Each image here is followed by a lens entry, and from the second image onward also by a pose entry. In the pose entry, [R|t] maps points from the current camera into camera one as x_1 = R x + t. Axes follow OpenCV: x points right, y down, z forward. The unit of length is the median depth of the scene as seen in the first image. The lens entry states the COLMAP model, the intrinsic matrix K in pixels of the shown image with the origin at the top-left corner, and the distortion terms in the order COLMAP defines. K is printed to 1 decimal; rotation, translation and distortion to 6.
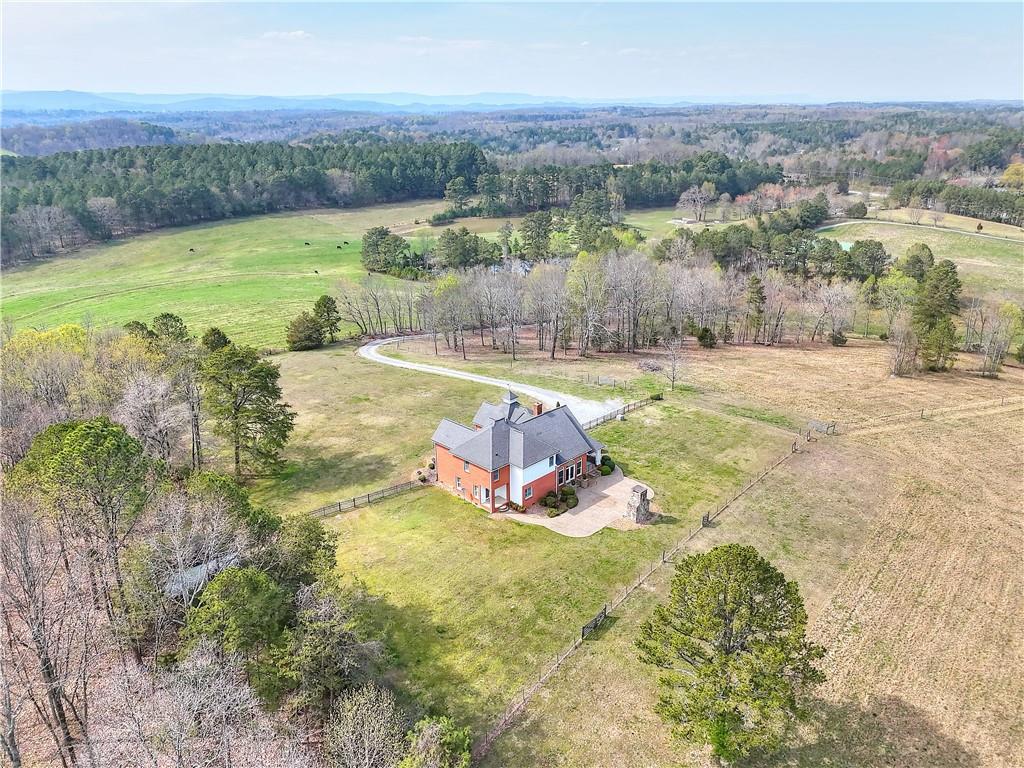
lens RADIAL K [[743.0, 0, 512.0], [0, 743.0, 384.0], [0, 0, 1]] dist [0.004651, 0.000514]
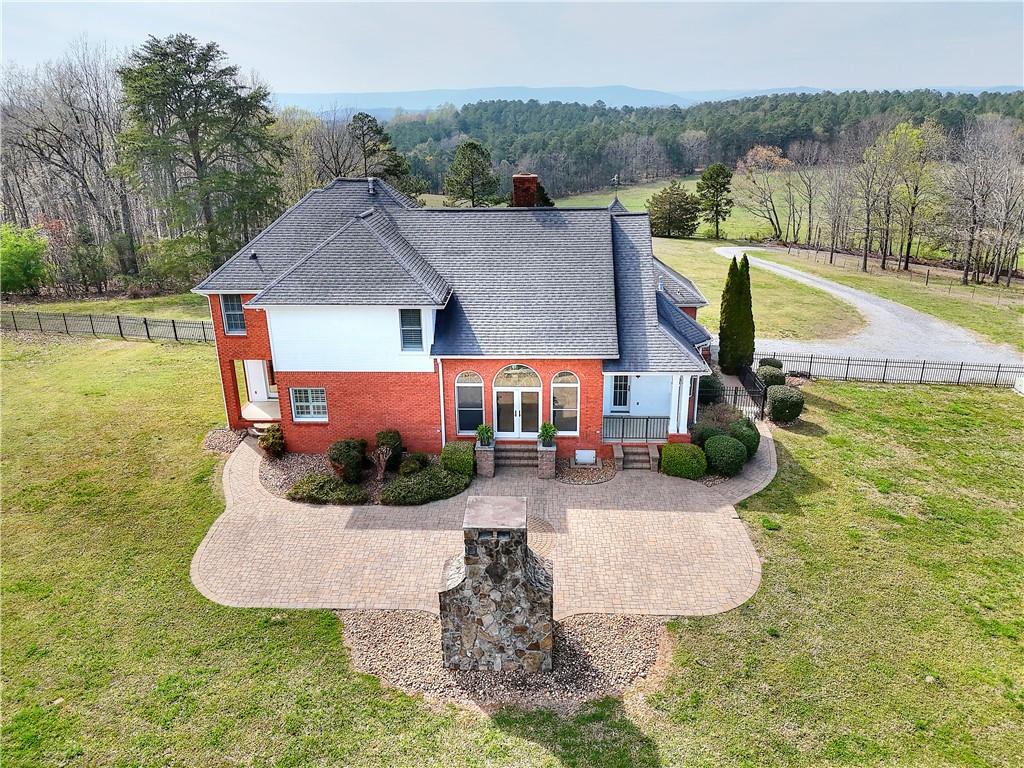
lens RADIAL K [[743.0, 0, 512.0], [0, 743.0, 384.0], [0, 0, 1]] dist [0.004651, 0.000514]
pose [[0.666973, 0.243856, -0.704046, 0.343050], [-0.233998, 0.965672, 0.112797, 0.100058], [0.707384, 0.089512, 0.701139, 0.991110]]
